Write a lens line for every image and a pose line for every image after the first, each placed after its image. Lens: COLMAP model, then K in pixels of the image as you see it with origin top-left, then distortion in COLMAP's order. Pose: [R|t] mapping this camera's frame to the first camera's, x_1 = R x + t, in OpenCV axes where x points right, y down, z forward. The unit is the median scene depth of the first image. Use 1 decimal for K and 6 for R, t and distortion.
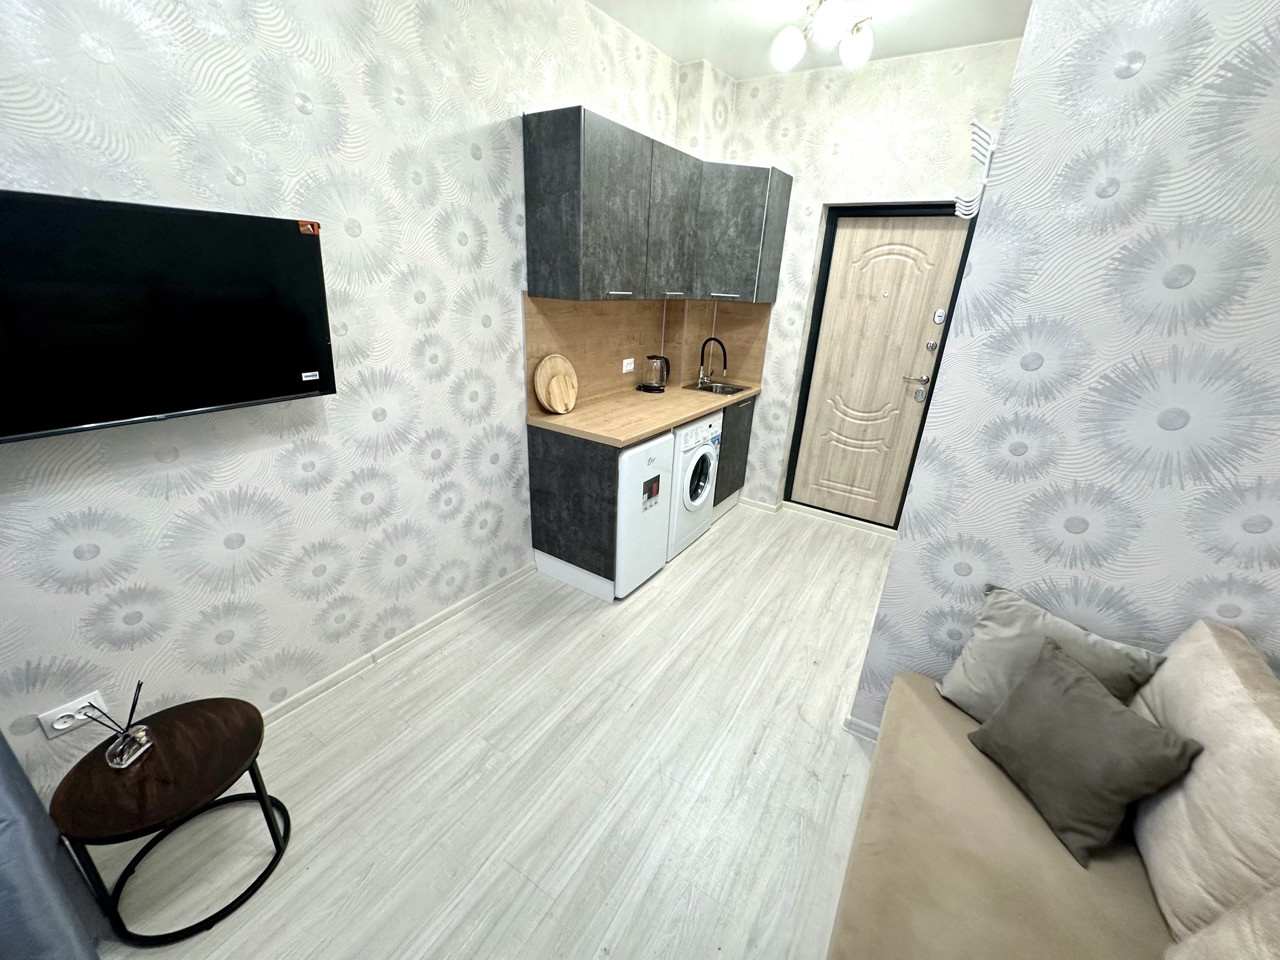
lens RADIAL K [[511.2, 0, 640.9], [0, 511.2, 479.5], [0, 0, 1]] dist [-0.004235, 0.000986]
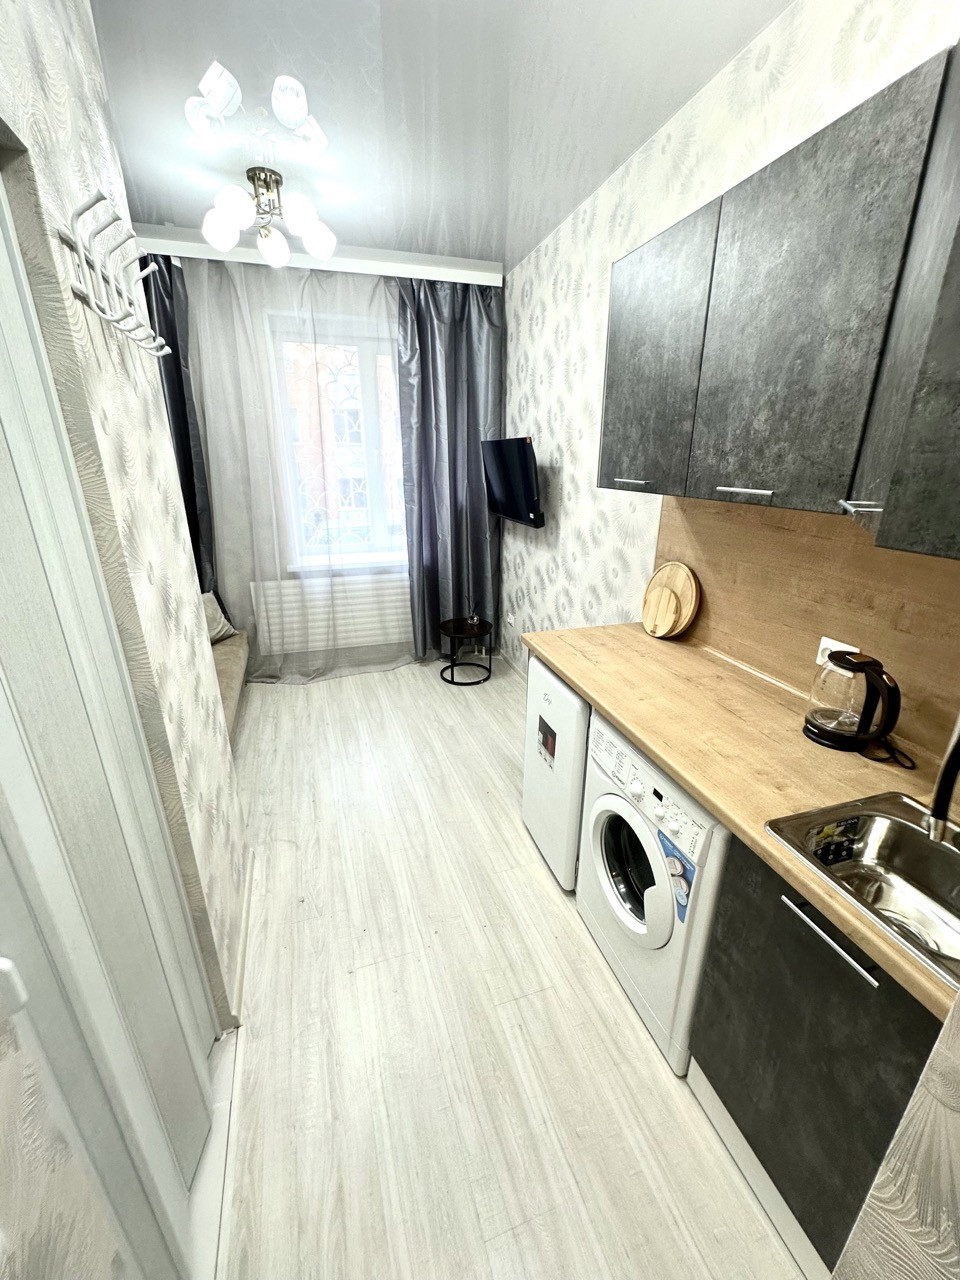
lens RADIAL K [[511.2, 0, 478.0], [0, 511.2, 640.4], [0, 0, 1]] dist [-0.004235, 0.000986]
pose [[-0.633894, 0.219961, -0.741482, 0.526378], [-0.309796, 0.806225, 0.504012, -0.382811], [0.708664, 0.549199, -0.442918, 1.028437]]
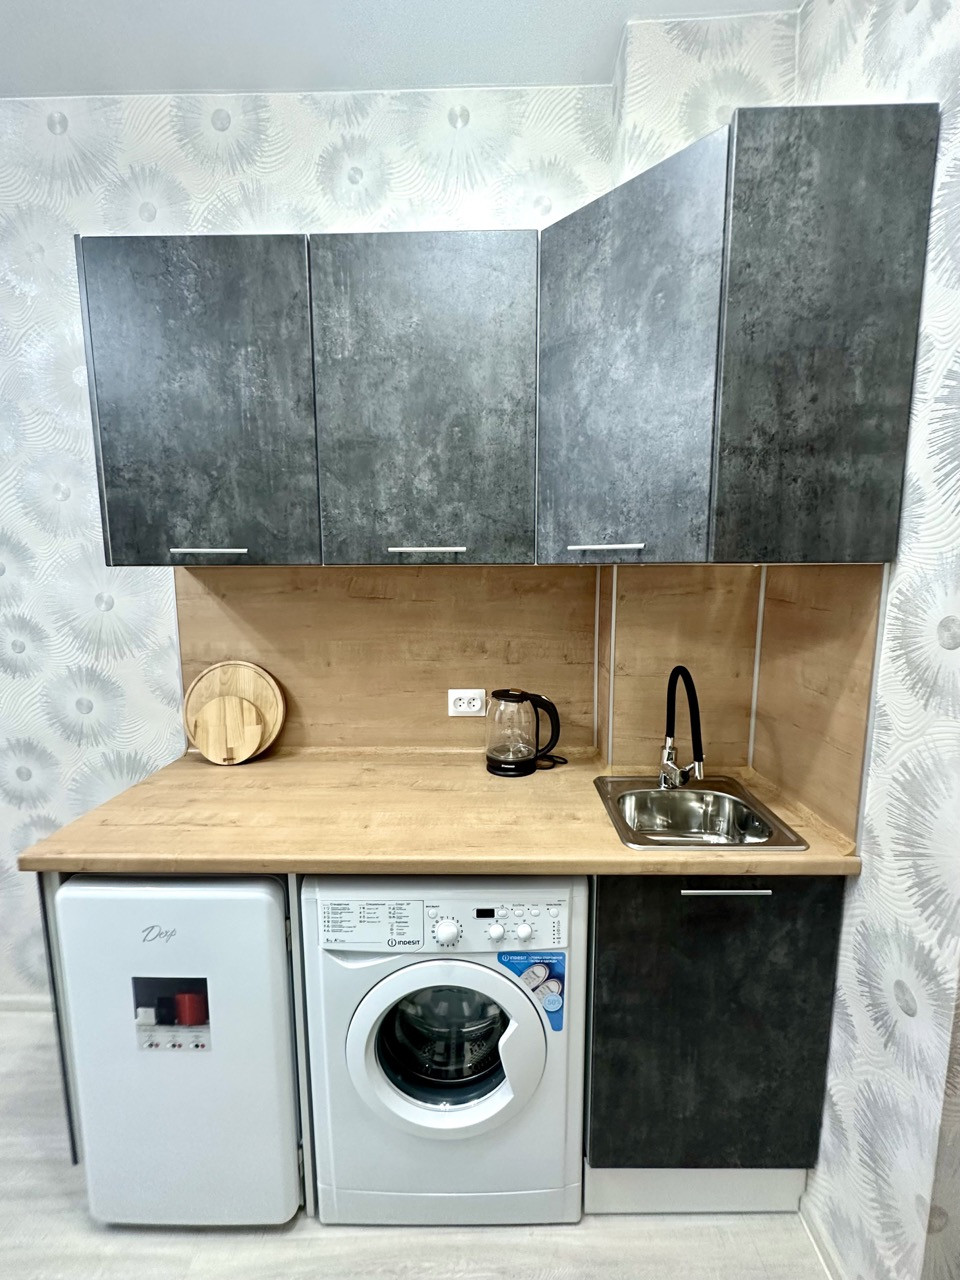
lens RADIAL K [[531.2, 0, 480.0], [0, 531.2, 640.2], [0, 0, 1]] dist [-0.003215, 0.000415]
pose [[0.547039, 0.060861, -0.834892, 0.422106], [-0.280522, 0.953014, -0.114332, -0.239388], [0.788705, 0.296749, 0.538409, 0.767842]]
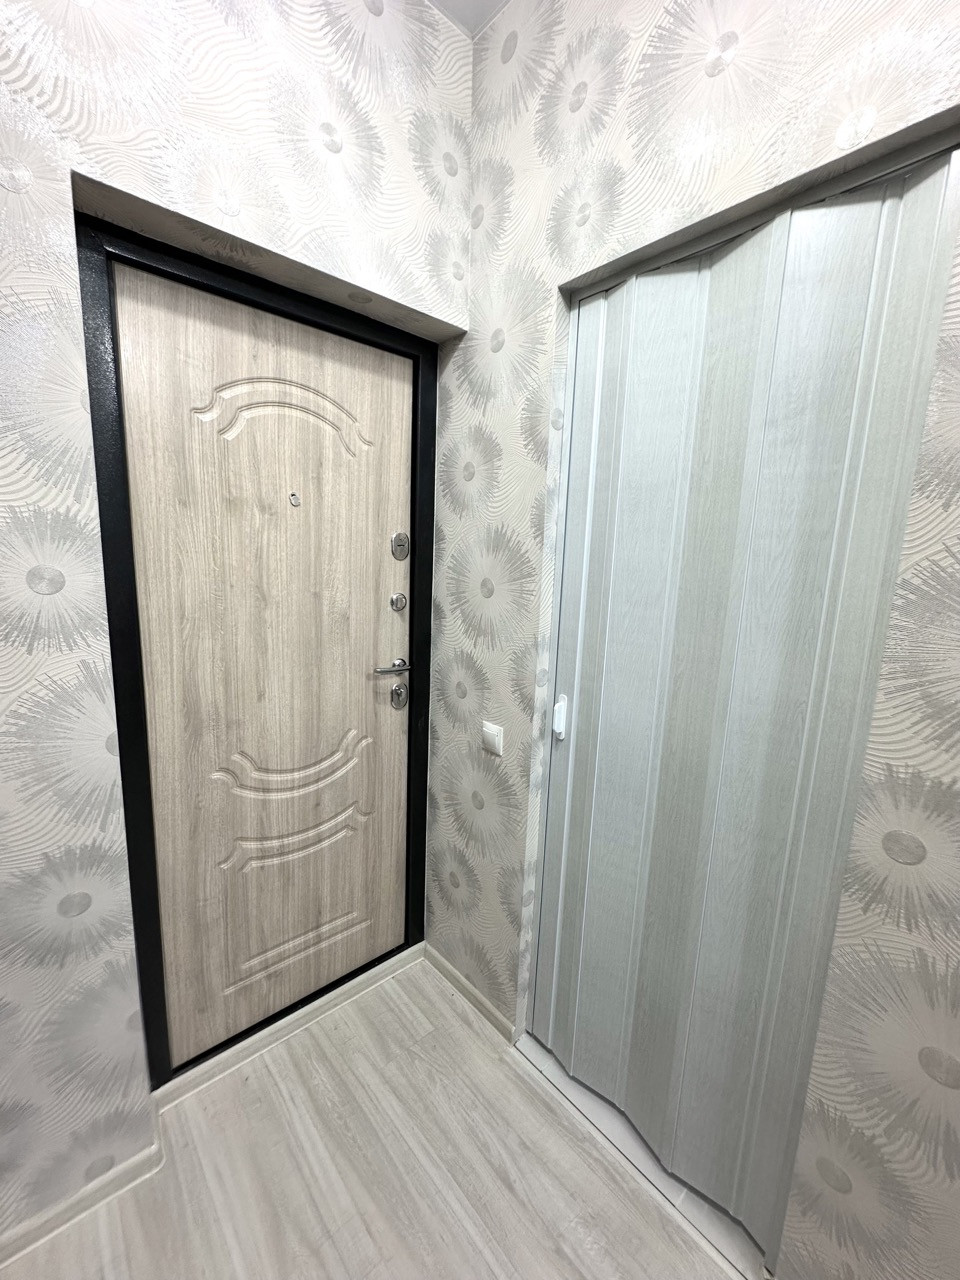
lens RADIAL K [[511.2, 0, 480.1], [0, 511.2, 641.5], [0, 0, 1]] dist [-0.004235, 0.000986]
pose [[0.279780, -0.197075, 0.939619, 0.107198], [0.330828, 0.938553, 0.098344, -0.253516], [-0.901263, 0.283338, 0.327786, 0.786889]]
